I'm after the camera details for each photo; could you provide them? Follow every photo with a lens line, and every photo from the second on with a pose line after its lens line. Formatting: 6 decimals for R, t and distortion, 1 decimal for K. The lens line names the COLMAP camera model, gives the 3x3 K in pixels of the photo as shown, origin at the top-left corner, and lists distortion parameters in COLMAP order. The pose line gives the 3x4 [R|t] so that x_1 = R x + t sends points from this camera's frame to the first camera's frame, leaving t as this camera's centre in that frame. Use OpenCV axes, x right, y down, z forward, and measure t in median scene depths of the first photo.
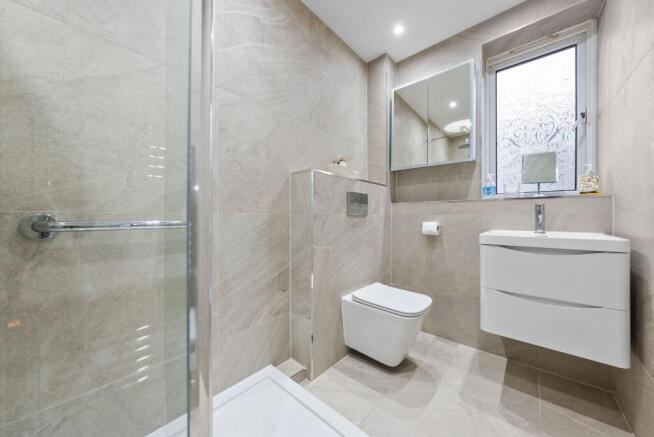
lens RADIAL K [[229.3, 0, 325.3], [0, 229.3, 216.0], [0, 0, 1]] dist [-0.001900, -0.000035]
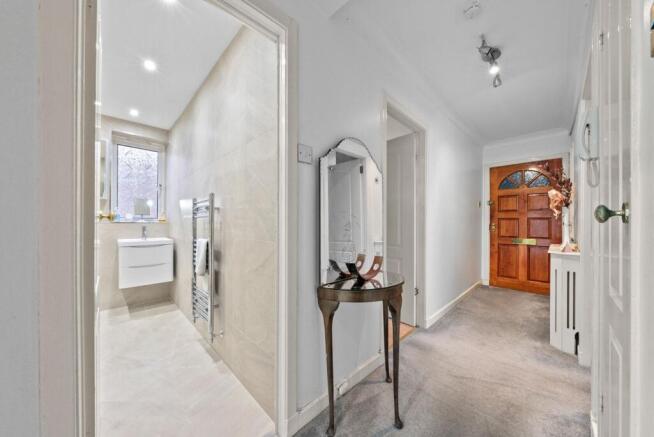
lens RADIAL K [[224.0, 0, 325.1], [0, 224.0, 219.5], [0, 0, 1]] dist [0.000003, -0.000029]
pose [[0.062310, 0.006302, 0.998037, -1.085516], [-0.010474, 0.999929, -0.005660, -0.118403], [-0.998002, -0.010101, 0.062371, -0.854625]]
